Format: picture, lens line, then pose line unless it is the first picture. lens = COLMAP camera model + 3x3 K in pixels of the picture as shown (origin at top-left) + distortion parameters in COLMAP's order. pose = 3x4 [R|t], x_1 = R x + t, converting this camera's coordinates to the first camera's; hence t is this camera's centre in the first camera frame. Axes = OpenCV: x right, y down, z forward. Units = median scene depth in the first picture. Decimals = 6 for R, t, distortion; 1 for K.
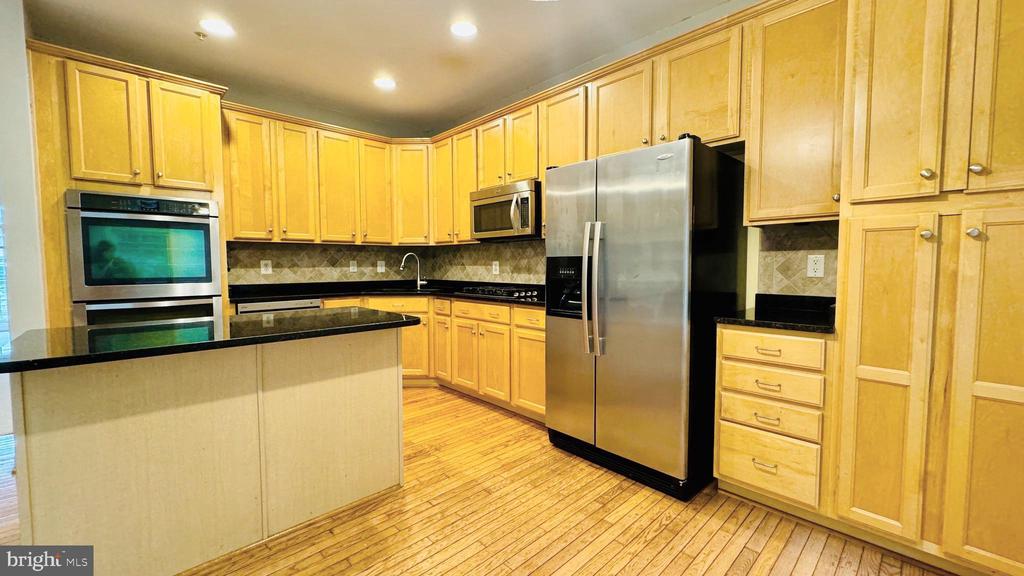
lens RADIAL K [[409.7, 0, 514.1], [0, 409.7, 289.5], [0, 0, 1]] dist [-0.002292, 0.000057]
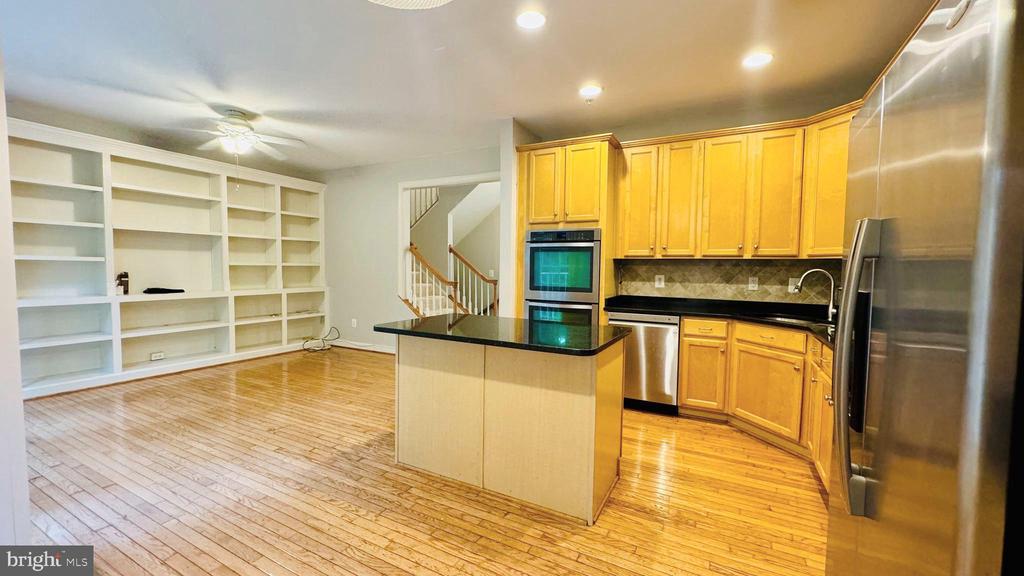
lens RADIAL K [[409.7, 0, 511.0], [0, 409.7, 290.4], [0, 0, 1]] dist [-0.002292, 0.000057]
pose [[0.309913, 0.061429, -0.948778, 0.328674], [-0.073610, 0.996466, 0.040472, -0.049656], [0.947911, 0.057297, 0.313340, 0.316521]]
